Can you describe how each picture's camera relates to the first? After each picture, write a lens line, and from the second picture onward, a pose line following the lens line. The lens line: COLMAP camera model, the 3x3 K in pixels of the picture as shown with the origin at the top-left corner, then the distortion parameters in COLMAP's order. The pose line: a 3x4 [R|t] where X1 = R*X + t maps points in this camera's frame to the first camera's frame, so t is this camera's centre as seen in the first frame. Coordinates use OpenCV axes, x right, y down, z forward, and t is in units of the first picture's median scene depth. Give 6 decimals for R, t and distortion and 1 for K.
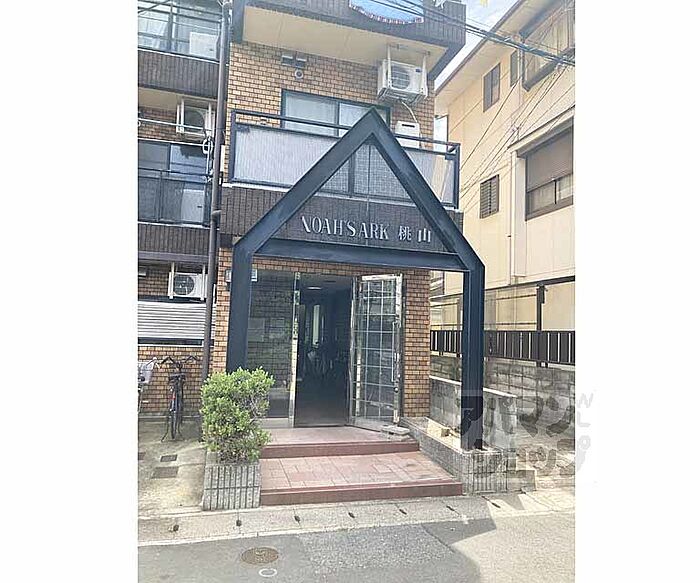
lens RADIAL K [[468.0, 0, 350.0], [0, 468.0, 291.5], [0, 0, 1]] dist [0.000560, 0.000012]
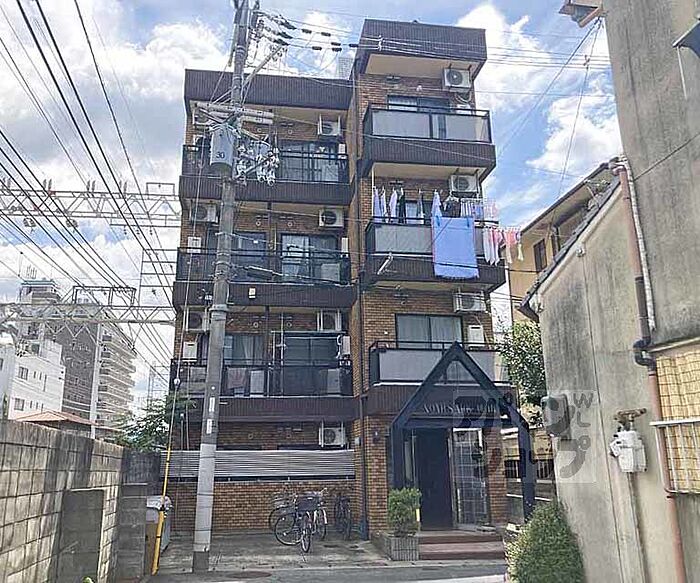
lens RADIAL K [[600.5, 0, 326.9], [0, 600.5, 291.0], [0, 0, 1]] dist [0.003706, -0.000222]
pose [[0.988737, -0.075578, -0.129178, -0.098155], [0.048653, 0.978560, -0.200131, -0.096367], [0.141534, 0.191592, 0.971216, -1.037051]]
